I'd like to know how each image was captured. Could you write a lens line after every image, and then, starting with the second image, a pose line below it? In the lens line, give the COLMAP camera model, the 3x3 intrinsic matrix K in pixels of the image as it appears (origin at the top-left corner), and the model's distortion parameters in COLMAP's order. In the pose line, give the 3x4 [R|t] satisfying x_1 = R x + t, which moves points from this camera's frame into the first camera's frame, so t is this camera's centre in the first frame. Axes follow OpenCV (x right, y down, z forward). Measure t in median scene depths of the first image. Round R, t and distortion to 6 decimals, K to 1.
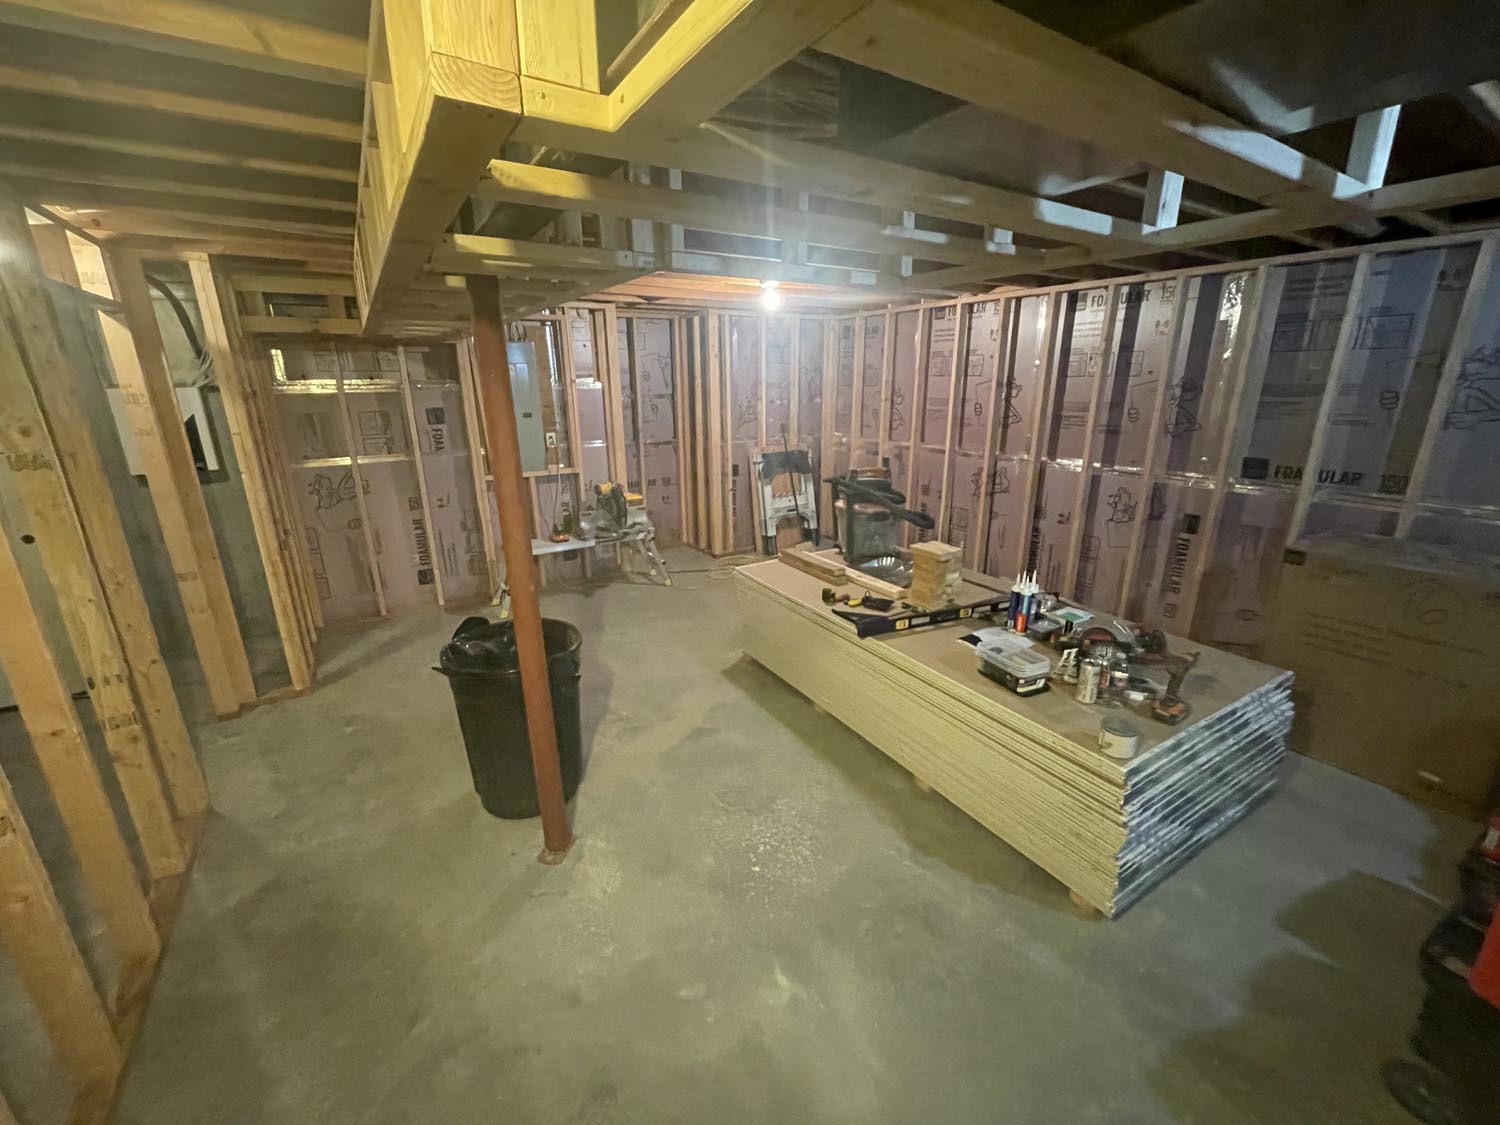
lens RADIAL K [[610.9, 0, 749.1], [0, 610.9, 562.2], [0, 0, 1]] dist [-0.001895, -0.000580]
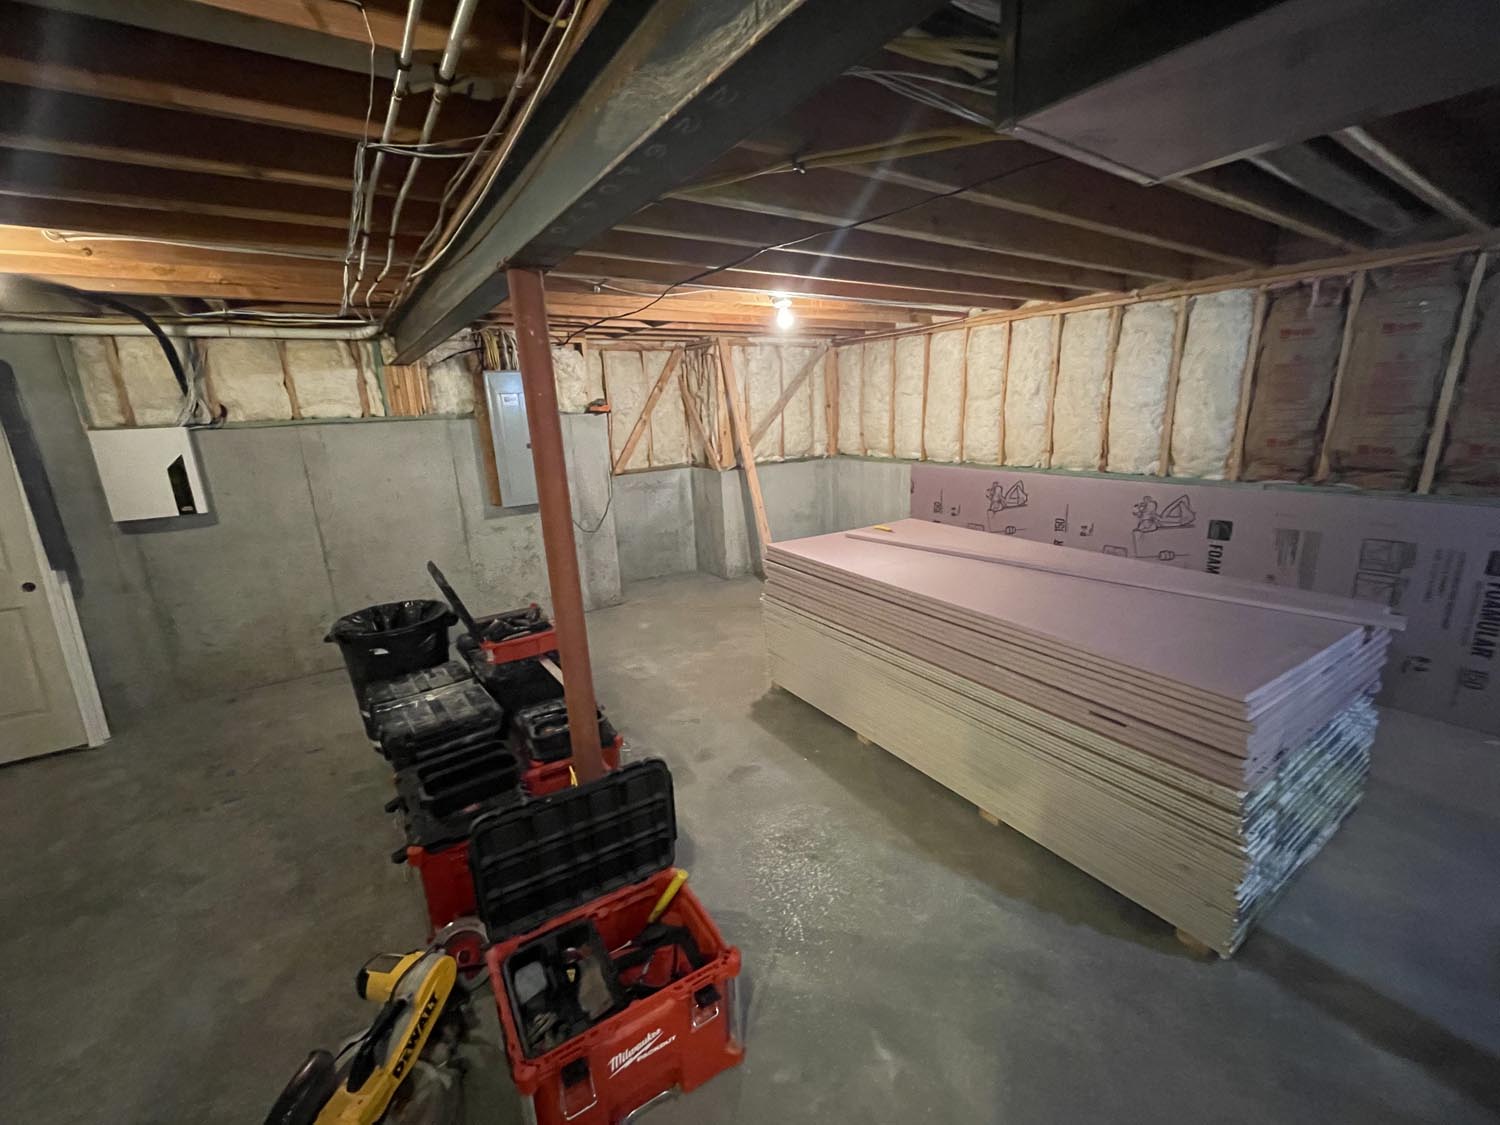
lens RADIAL K [[610.9, 0, 747.7], [0, 610.9, 561.6], [0, 0, 1]] dist [-0.001895, -0.000580]
pose [[0.998805, -0.039787, 0.028393, -0.109552], [0.041006, 0.998201, -0.043739, -0.001683], [-0.026601, 0.044851, 0.998639, 0.065251]]
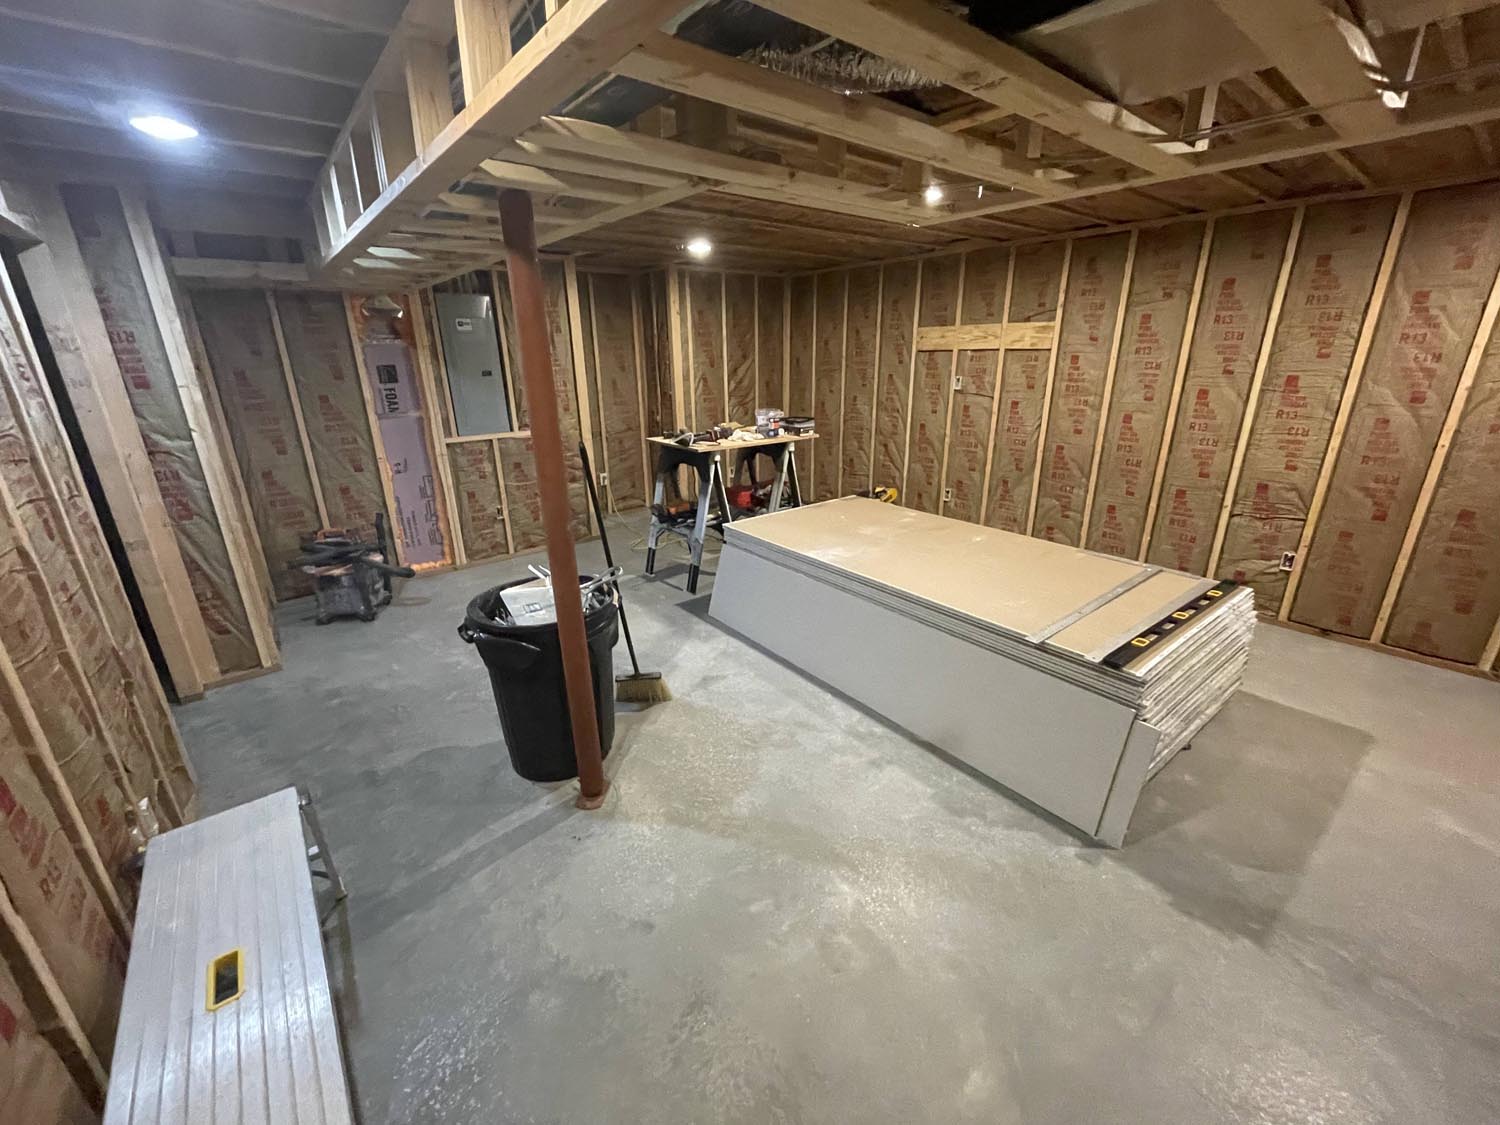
lens RADIAL K [[610.9, 0, 749.1], [0, 610.9, 562.6], [0, 0, 1]] dist [-0.001895, -0.000580]
pose [[0.992702, -0.043764, 0.112372, -0.154918], [0.039351, 0.998376, 0.041193, 0.060360], [-0.113992, -0.036470, 0.992812, -0.000988]]
